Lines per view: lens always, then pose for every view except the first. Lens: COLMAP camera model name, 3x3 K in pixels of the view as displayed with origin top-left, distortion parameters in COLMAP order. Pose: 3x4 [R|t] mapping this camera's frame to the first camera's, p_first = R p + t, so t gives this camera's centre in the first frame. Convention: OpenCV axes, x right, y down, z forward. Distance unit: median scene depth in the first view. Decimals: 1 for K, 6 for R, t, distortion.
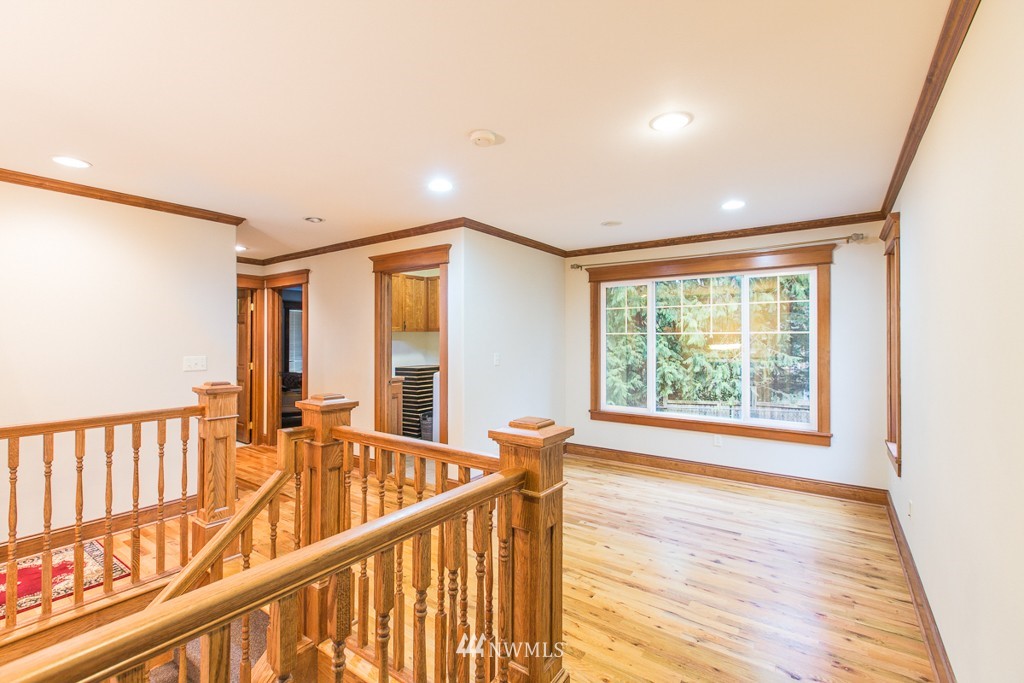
lens RADIAL K [[456.8, 0, 512.0], [0, 456.8, 341.5], [0, 0, 1]] dist [0.000054, 0.000000]
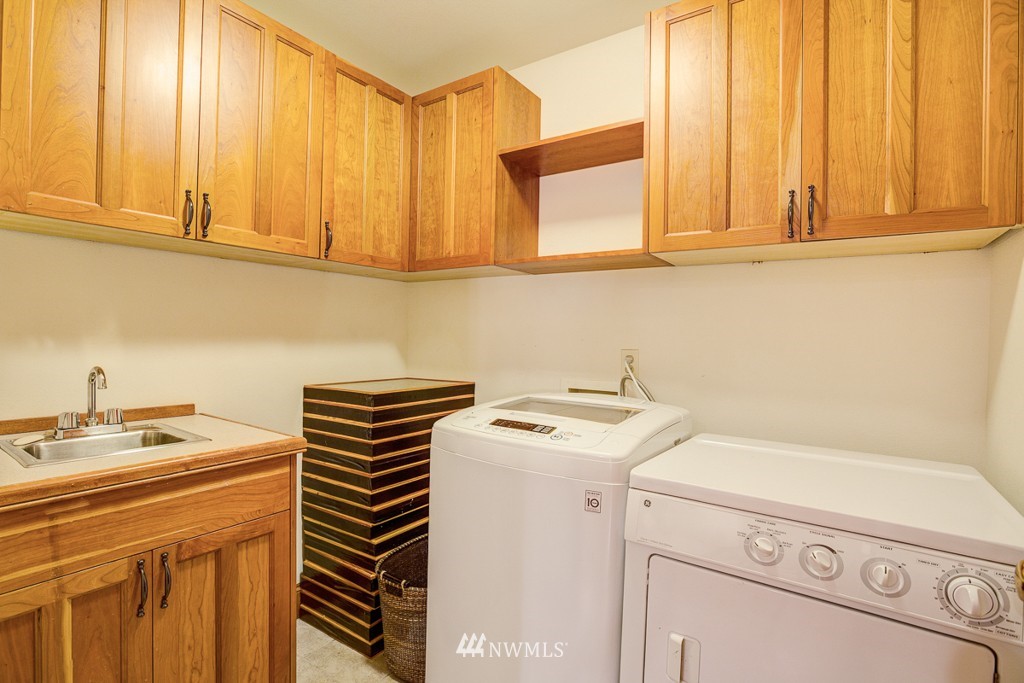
lens RADIAL K [[456.8, 0, 512.0], [0, 456.8, 341.5], [0, 0, 1]] dist [0.000054, 0.000000]
pose [[0.999155, 0.017244, 0.037303, -0.132522], [-0.017257, 0.999851, 0.000005, 0.025786], [-0.037297, -0.000649, 0.999304, 0.716092]]
